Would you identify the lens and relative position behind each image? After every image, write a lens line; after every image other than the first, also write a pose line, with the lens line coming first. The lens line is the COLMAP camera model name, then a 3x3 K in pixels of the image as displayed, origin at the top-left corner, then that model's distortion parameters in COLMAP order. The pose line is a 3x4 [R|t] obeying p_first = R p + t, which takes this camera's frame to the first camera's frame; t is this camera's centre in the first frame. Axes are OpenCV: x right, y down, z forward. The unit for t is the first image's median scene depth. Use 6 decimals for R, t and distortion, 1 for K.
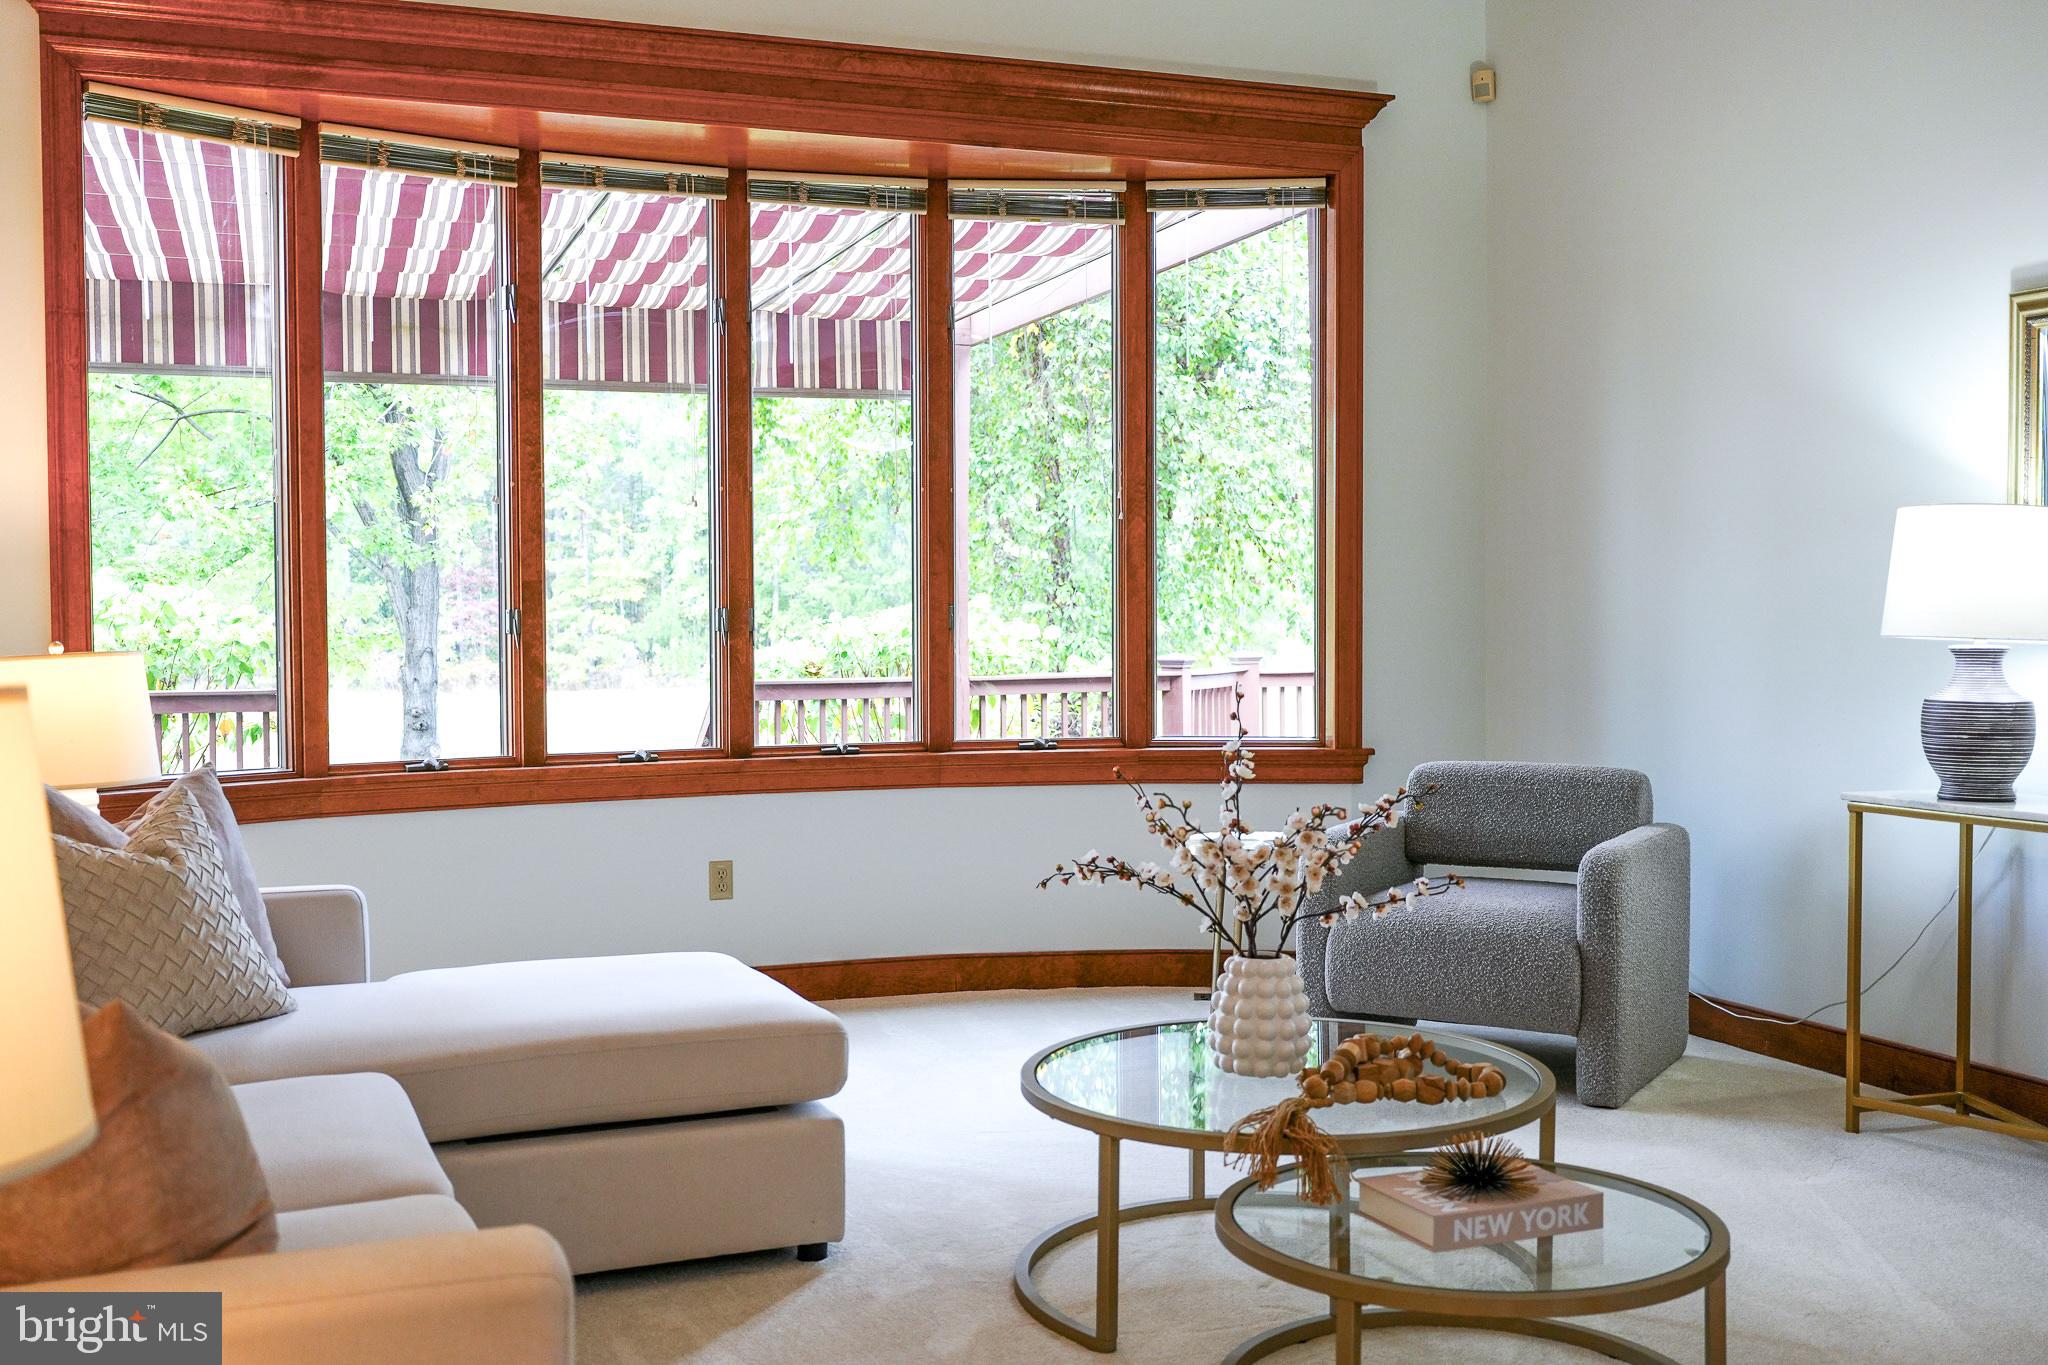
lens RADIAL K [[1960.7, 0, 981.7], [0, 1960.7, 680.4], [0, 0, 1]] dist [0.000656, 0.000000]
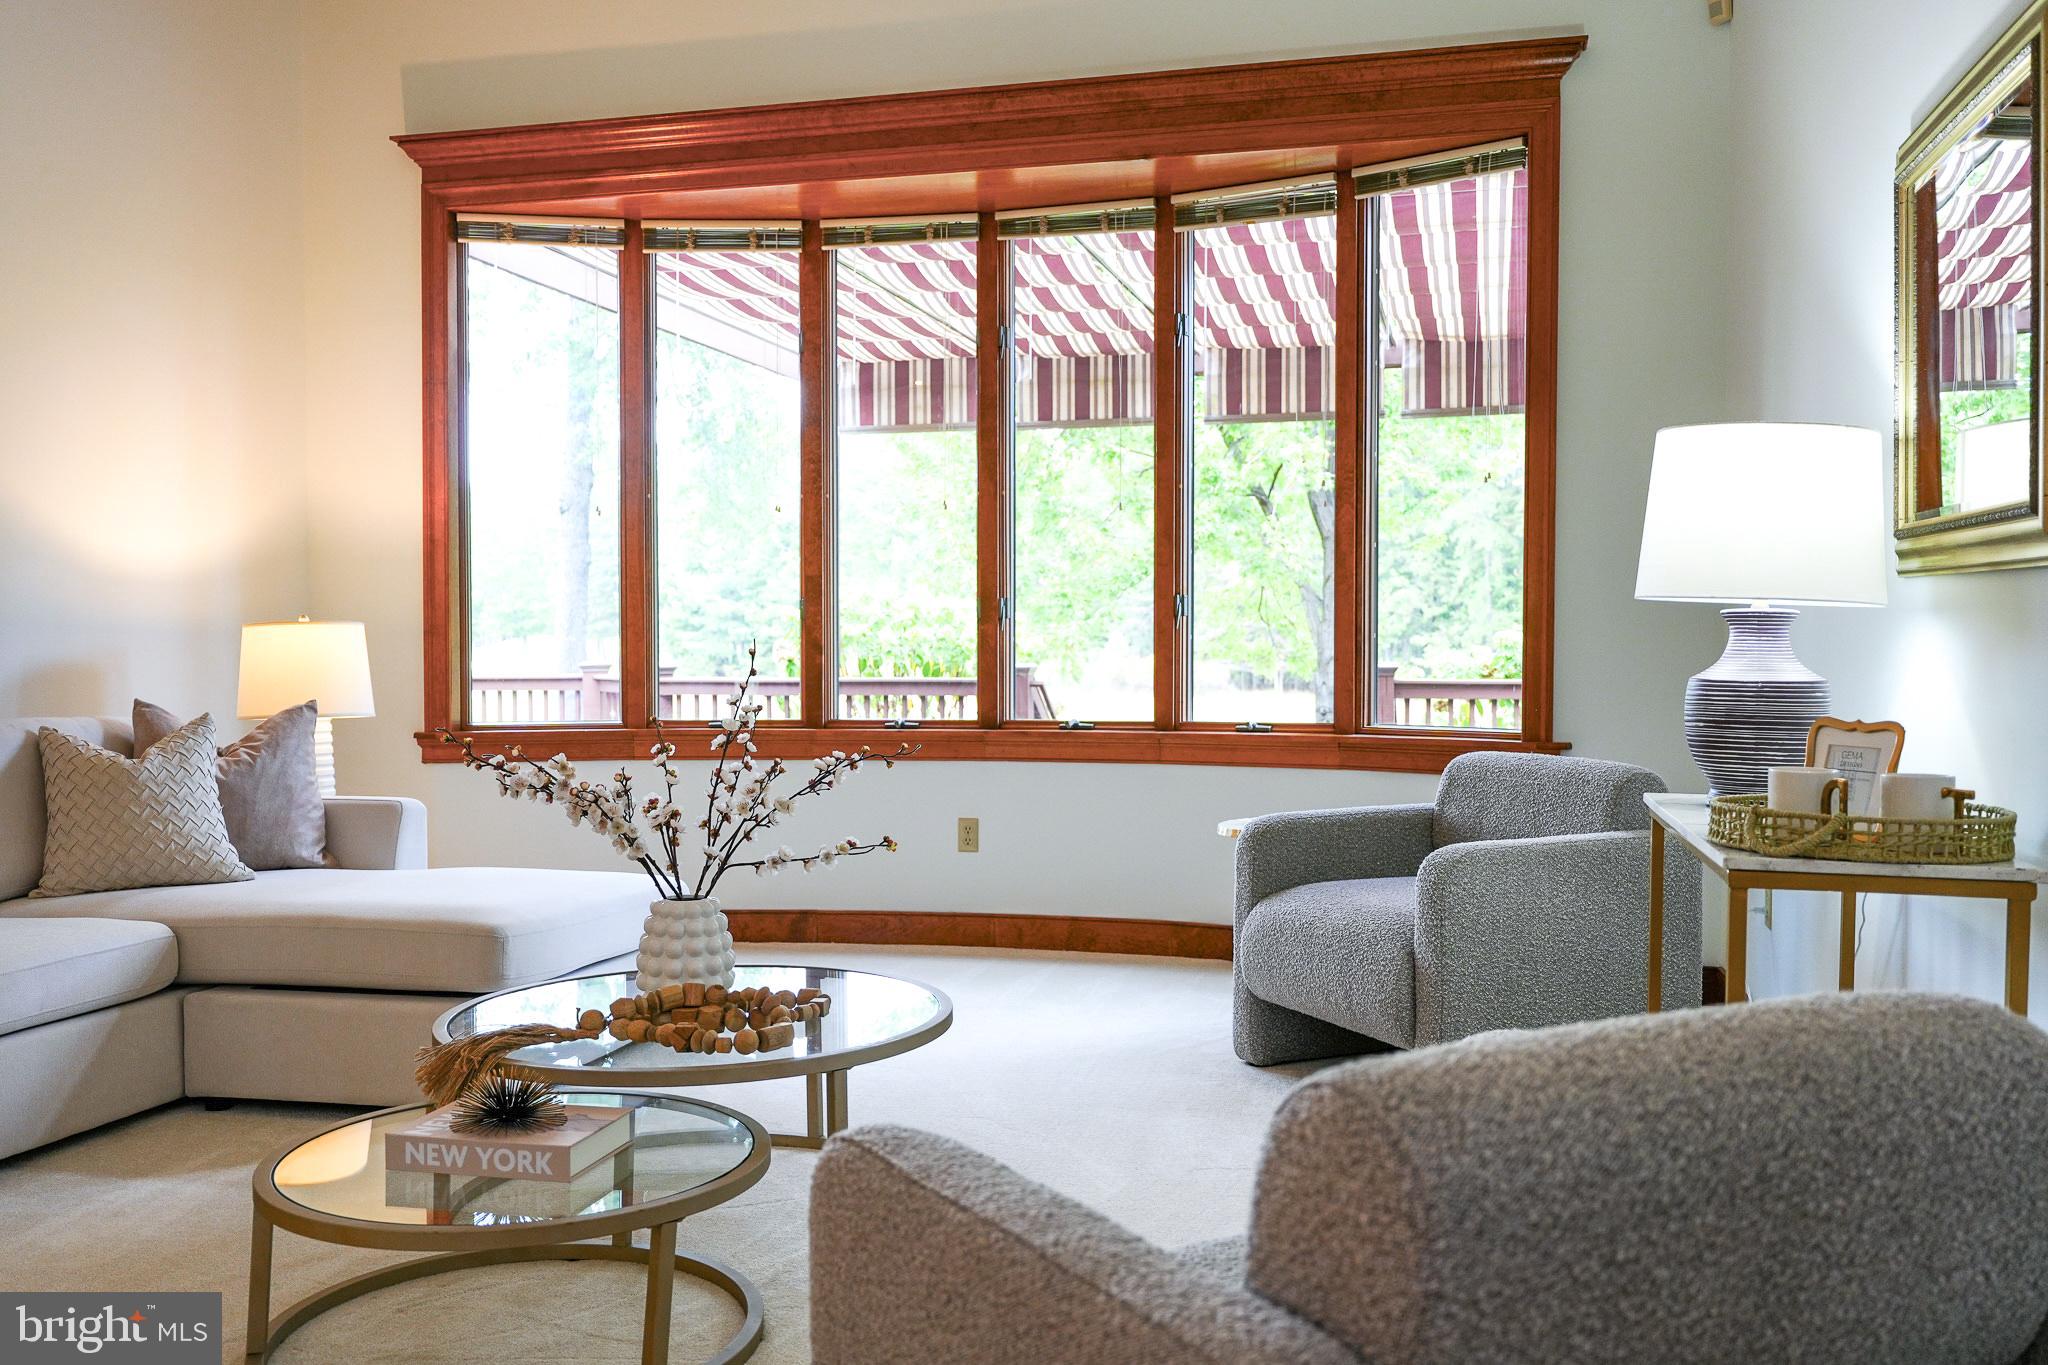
lens RADIAL K [[1691.5, 0, 1027.9], [0, 1691.5, 684.3], [0, 0, 1]] dist [0.007162, 0.003563]
pose [[0.830650, 0.018845, -0.556475, 0.460932], [-0.022323, 0.999751, 0.000536, 0.012946], [0.556347, 0.011977, 0.830864, 0.203628]]
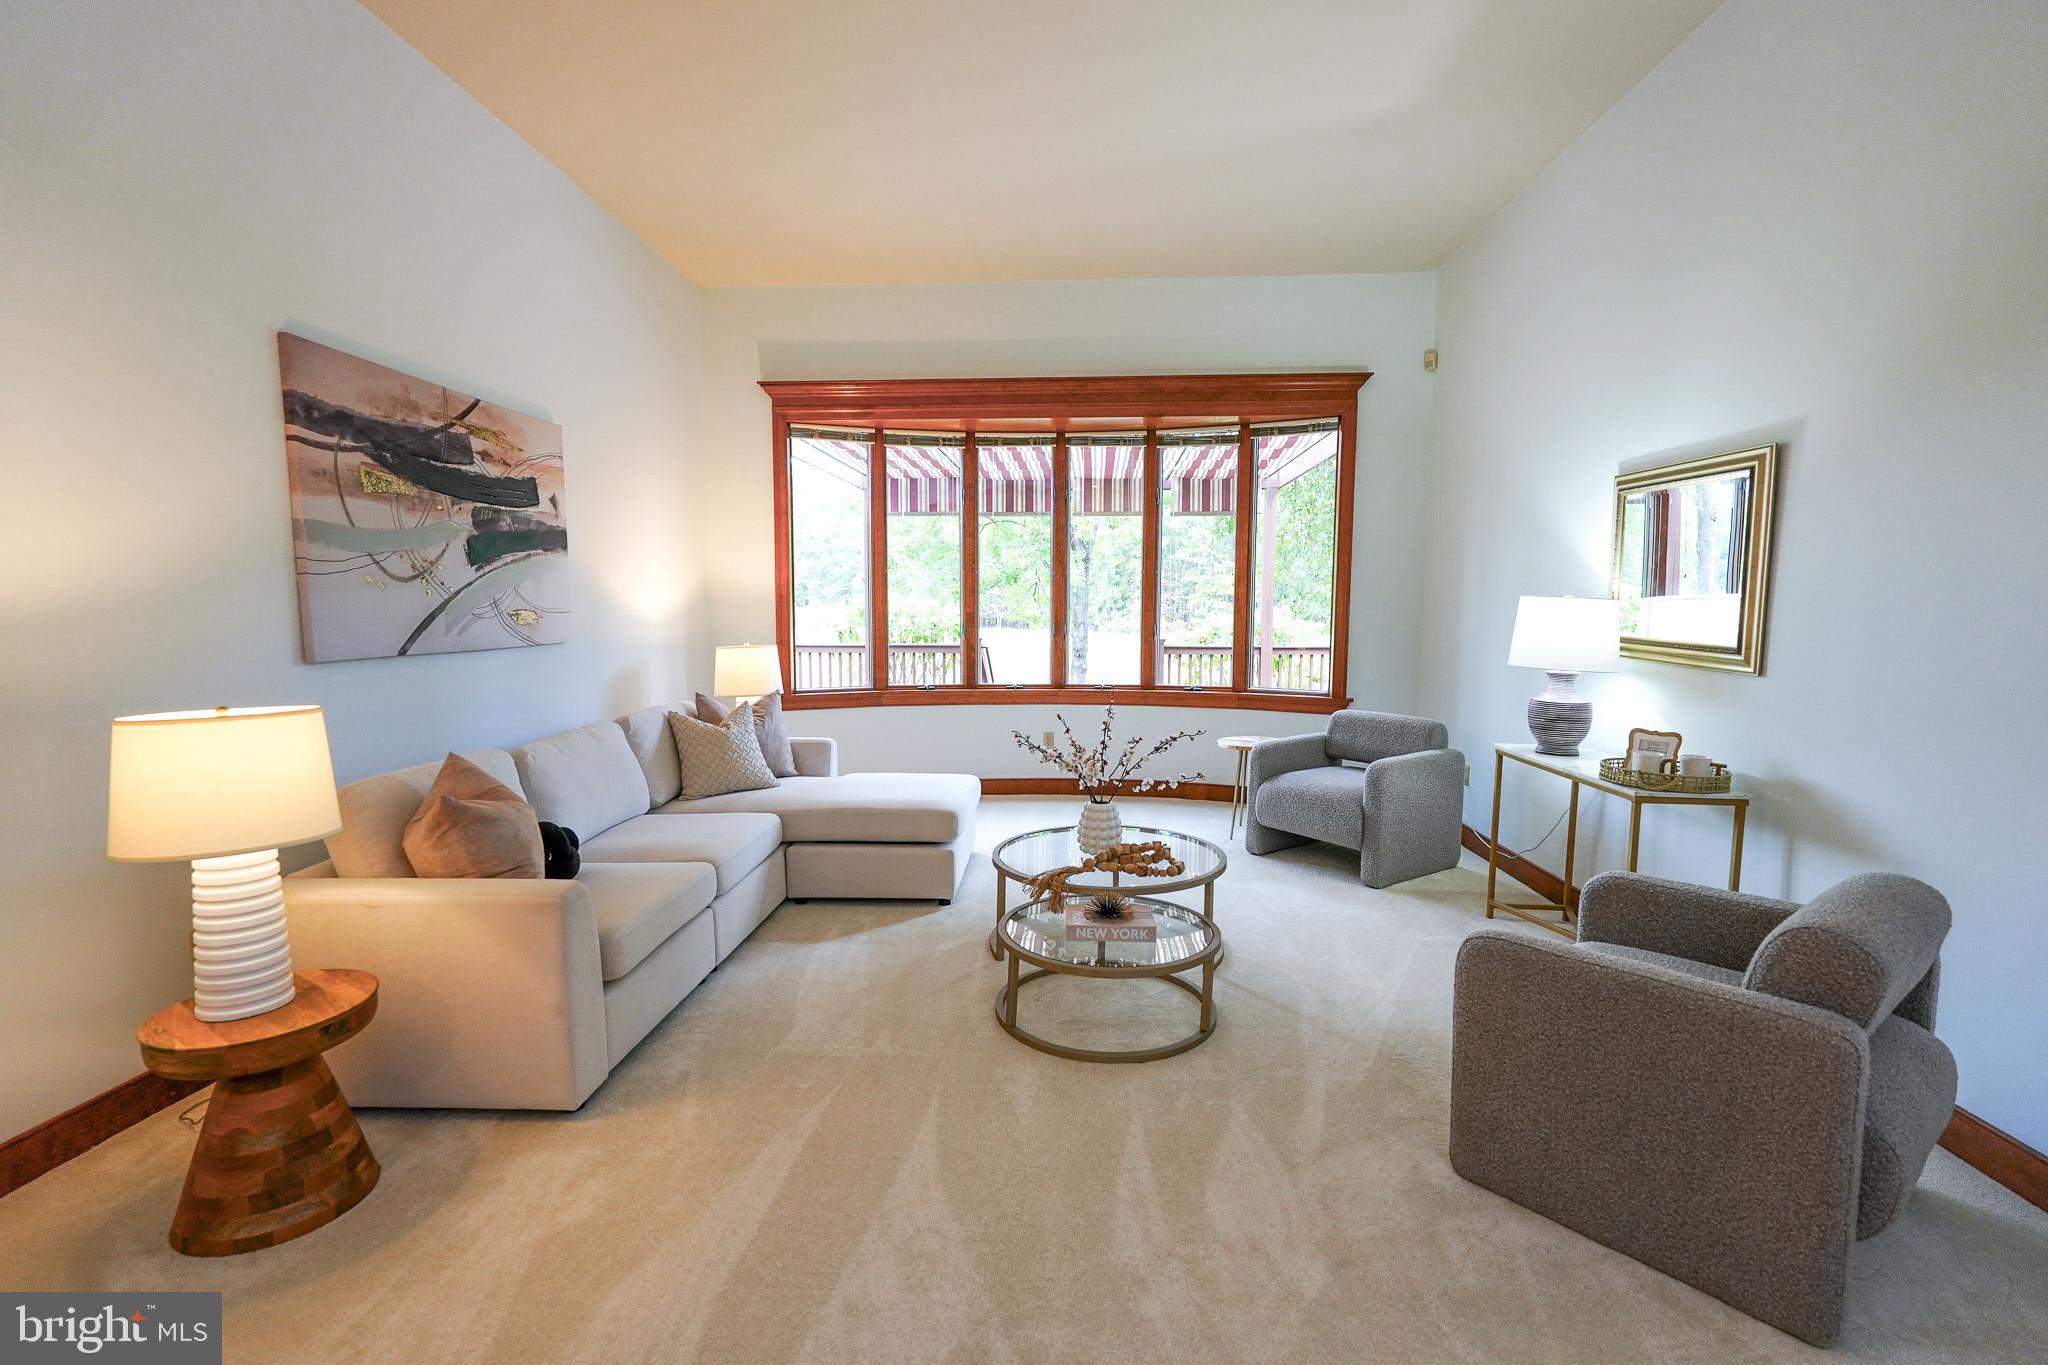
lens RADIAL K [[893.8, 0, 1025.6], [0, 893.8, 681.0], [0, 0, 1]] dist [0.007024, -0.001410]
pose [[0.917246, 0.044326, -0.395848, 0.271632], [-0.021614, 0.997863, 0.061656, -0.036056], [0.397735, -0.047998, 0.916244, 0.012594]]
